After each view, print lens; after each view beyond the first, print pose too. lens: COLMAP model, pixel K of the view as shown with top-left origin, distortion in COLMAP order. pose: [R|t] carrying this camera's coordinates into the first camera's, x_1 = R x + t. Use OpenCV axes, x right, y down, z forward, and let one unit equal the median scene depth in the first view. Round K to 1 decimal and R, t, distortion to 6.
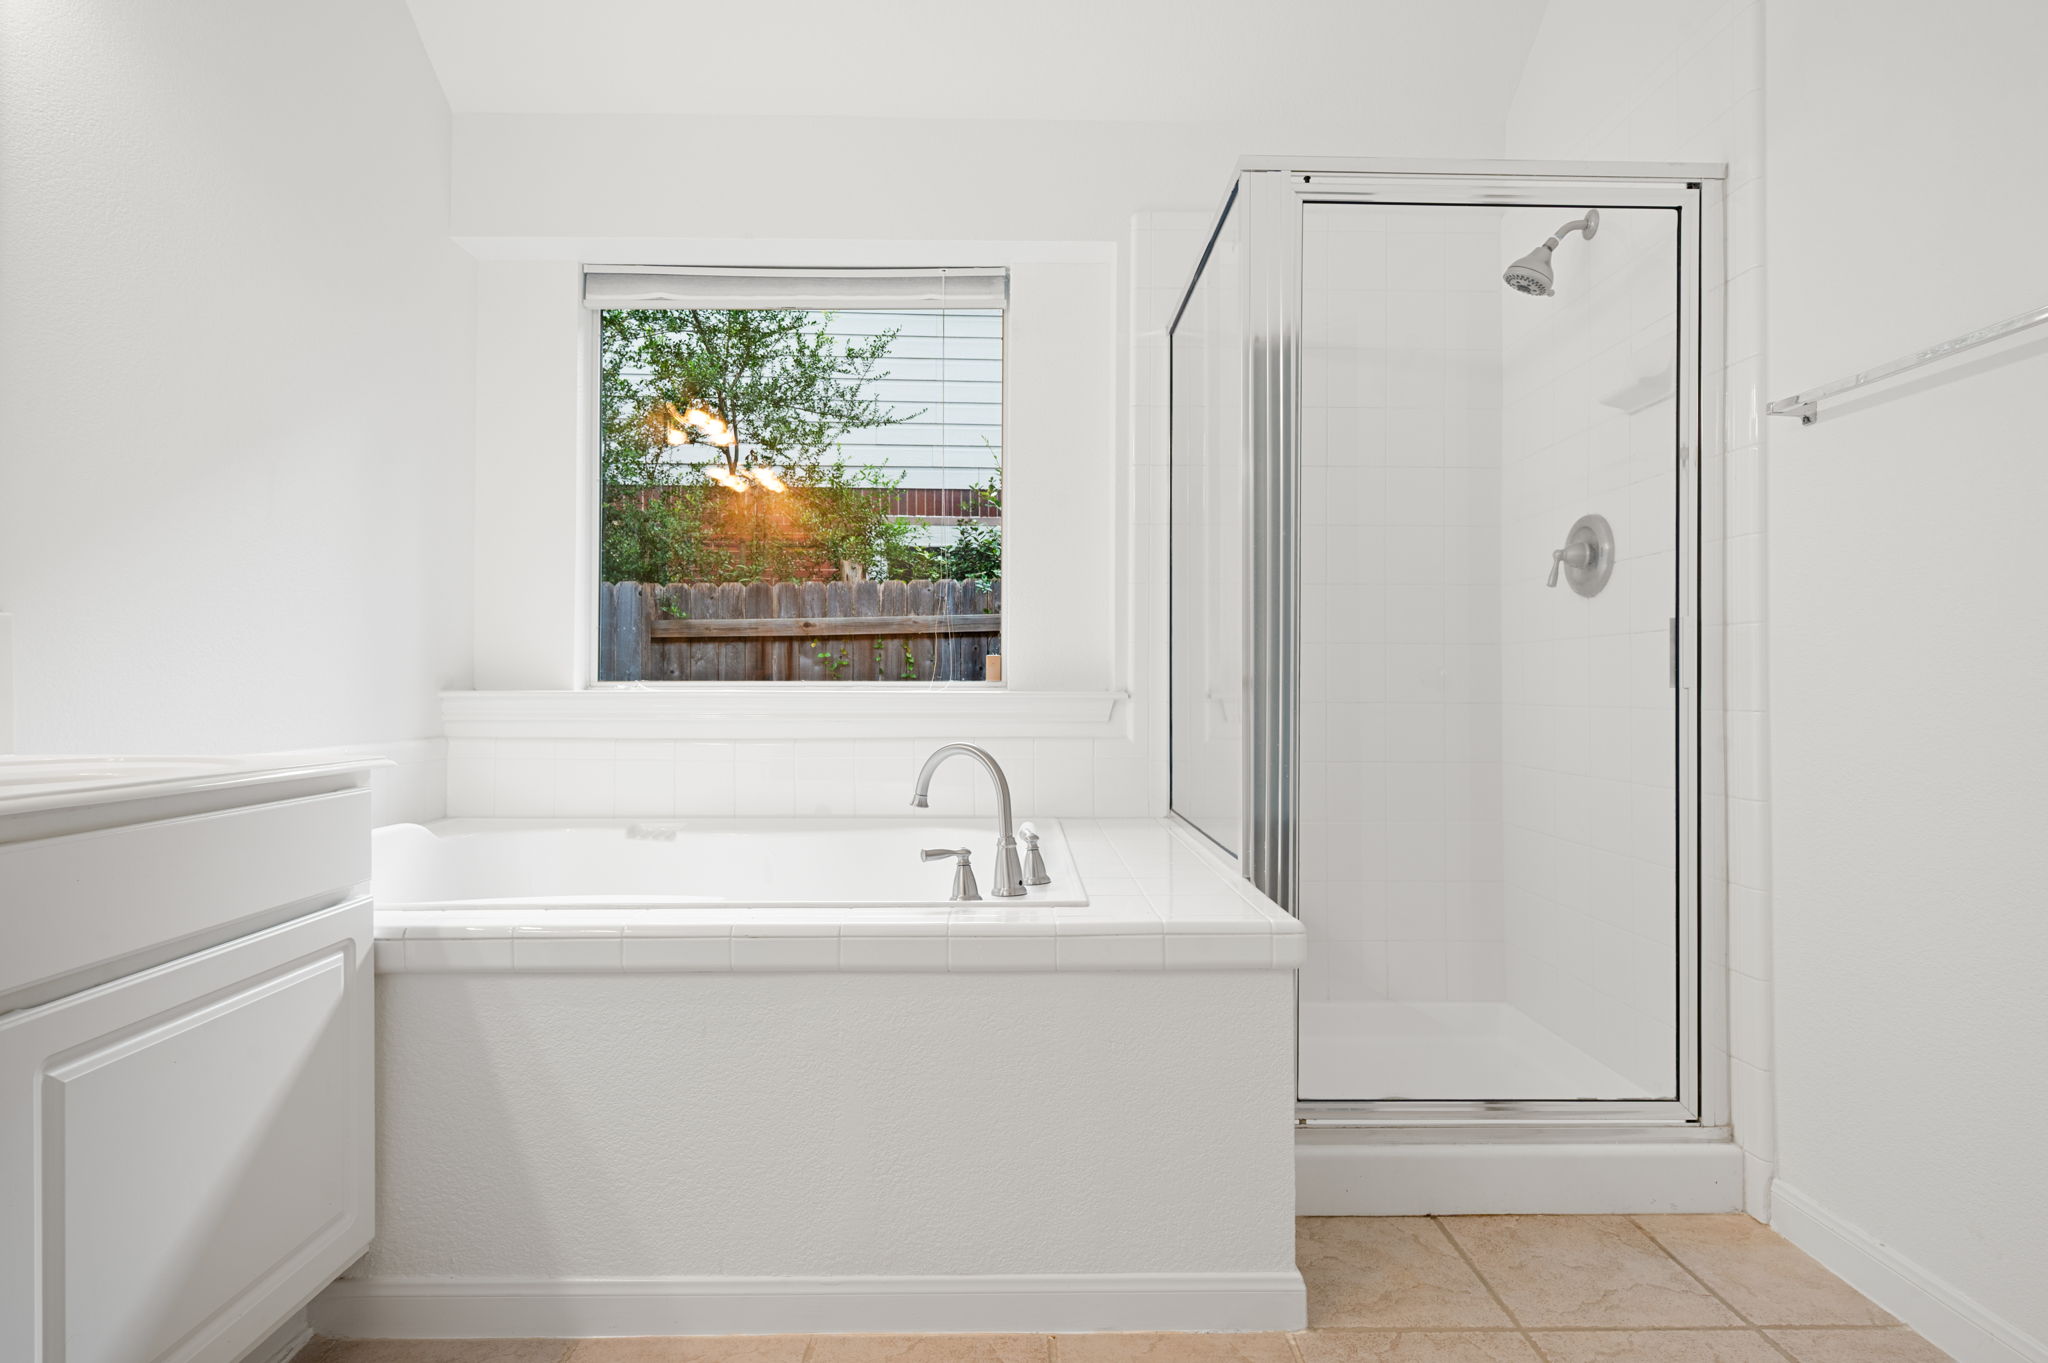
lens RADIAL K [[1054.9, 0, 1024.0], [0, 1054.9, 681.5], [0, 0, 1]] dist [-0.001970, -0.000331]
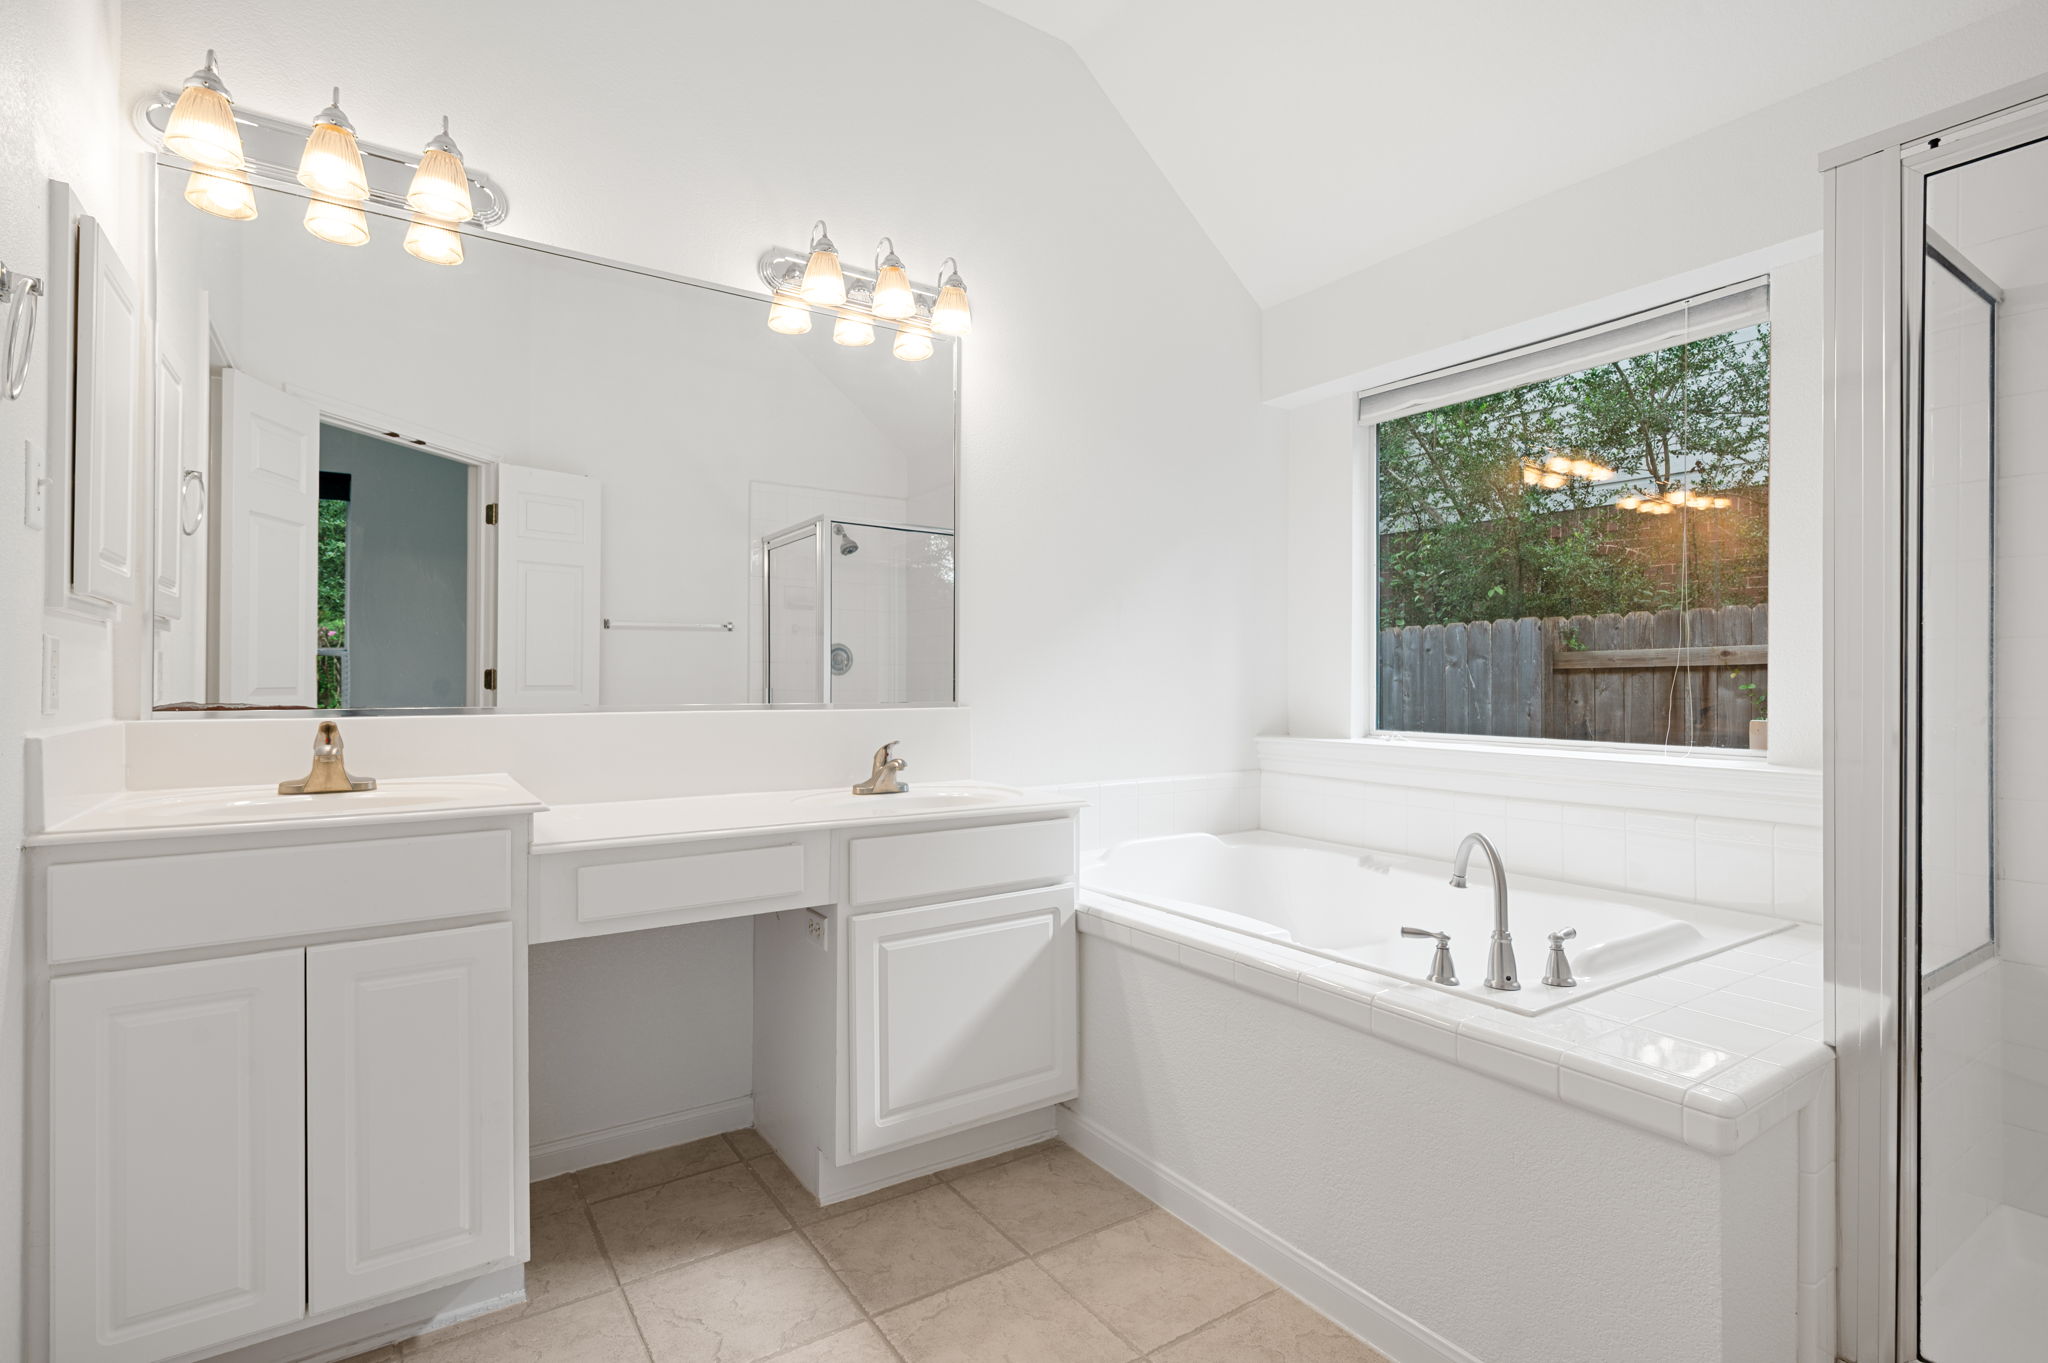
lens RADIAL K [[987.2, 0, 1024.0], [0, 987.2, 681.5], [0, 0, 1]] dist [-0.000088, 0.000251]
pose [[0.541308, 0.003052, -0.840819, 0.335814], [0.002661, 0.999982, 0.005343, -0.064907], [0.840820, -0.005130, 0.541290, 0.047140]]
